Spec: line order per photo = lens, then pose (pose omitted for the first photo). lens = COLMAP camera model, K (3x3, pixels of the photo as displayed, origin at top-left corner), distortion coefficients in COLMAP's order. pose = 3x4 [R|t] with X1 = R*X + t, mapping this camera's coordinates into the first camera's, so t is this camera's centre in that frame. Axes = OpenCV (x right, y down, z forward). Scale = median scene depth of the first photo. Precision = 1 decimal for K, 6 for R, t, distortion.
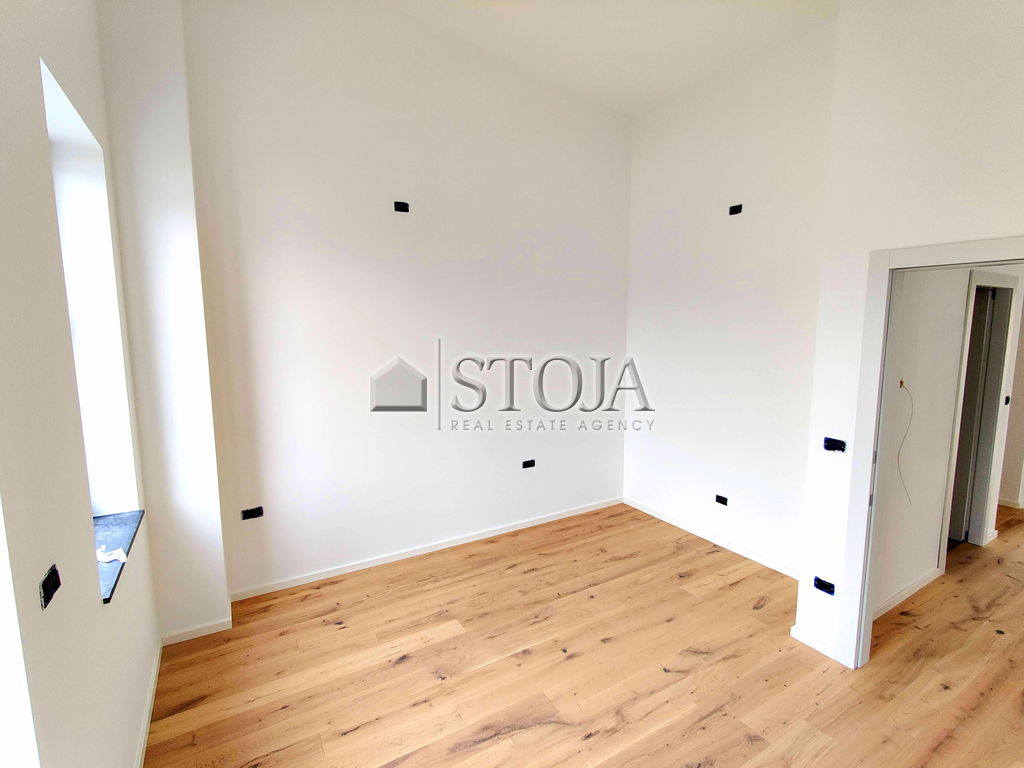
lens RADIAL K [[496.1, 0, 515.5], [0, 496.1, 383.6], [0, 0, 1]] dist [0.006201, -0.005573]
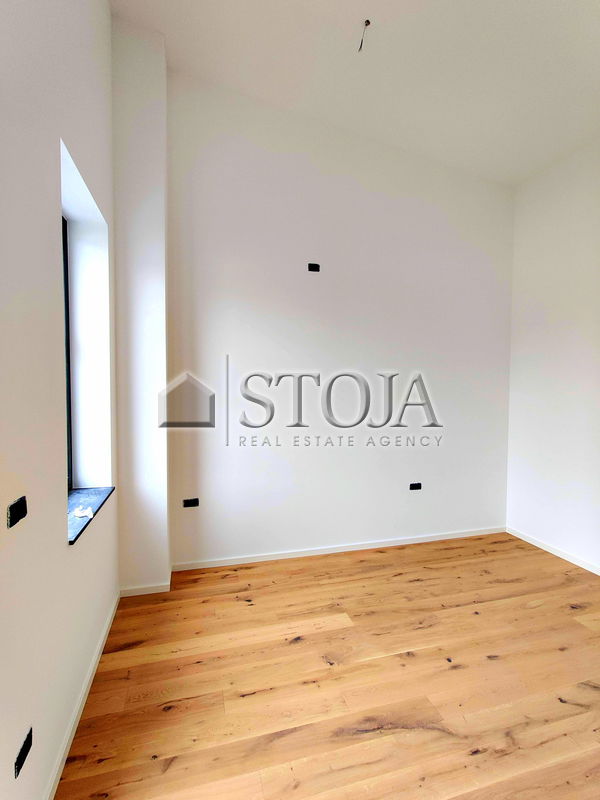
lens RADIAL K [[387.6, 0, 301.6], [0, 387.6, 402.2], [0, 0, 1]] dist [0.006201, -0.005573]
pose [[0.965936, 0.020714, -0.257950, 0.000020], [-0.042211, 0.996053, -0.078081, 0.074092], [0.255315, 0.086309, 0.962998, 0.090838]]
